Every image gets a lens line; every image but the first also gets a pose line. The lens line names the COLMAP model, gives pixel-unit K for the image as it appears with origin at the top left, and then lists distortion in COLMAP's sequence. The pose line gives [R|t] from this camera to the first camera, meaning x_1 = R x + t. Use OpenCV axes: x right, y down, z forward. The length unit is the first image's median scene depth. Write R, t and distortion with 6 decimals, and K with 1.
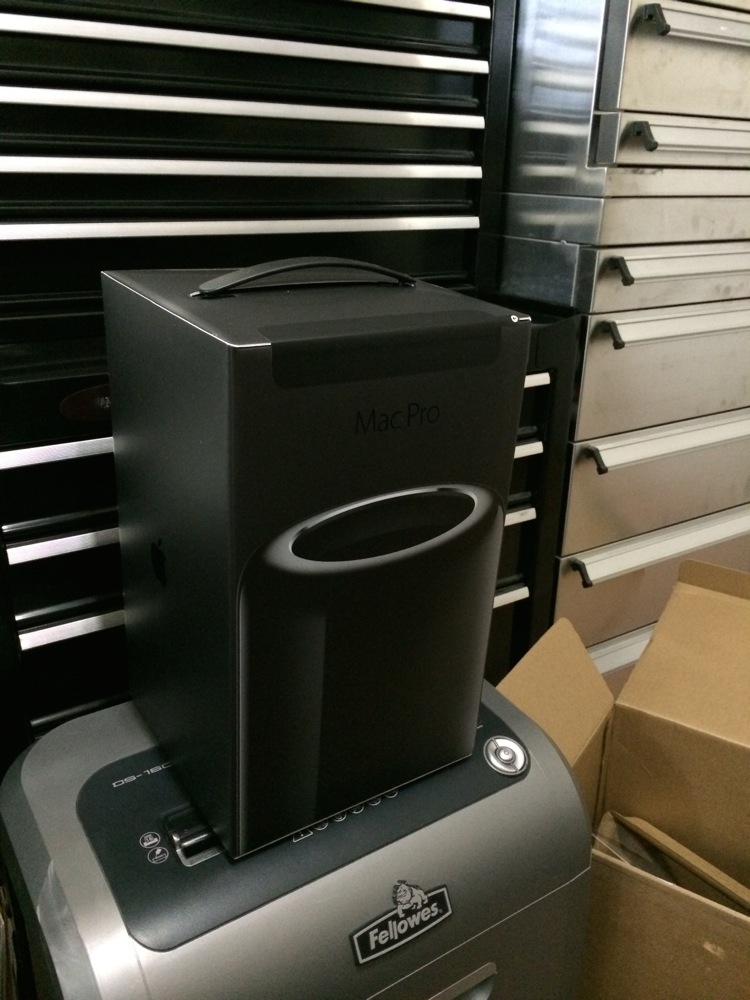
lens RADIAL K [[873.3, 0, 370.9], [0, 873.3, 496.4], [0, 0, 1]] dist [0.037212, -0.073591]
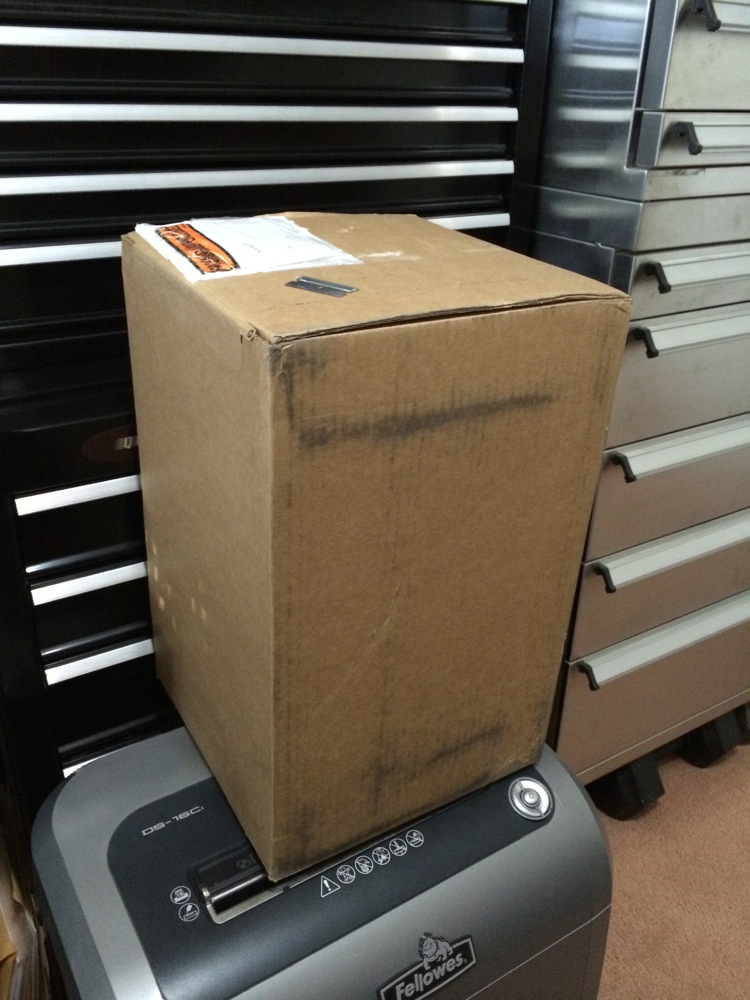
lens RADIAL K [[873.3, 0, 370.0], [0, 873.3, 490.4], [0, 0, 1]] dist [0.037212, -0.073591]
pose [[0.999876, 0.009244, -0.012770, -0.016899], [-0.008129, 0.996368, 0.084766, -0.115401], [0.013507, -0.084652, 0.996319, 0.021380]]
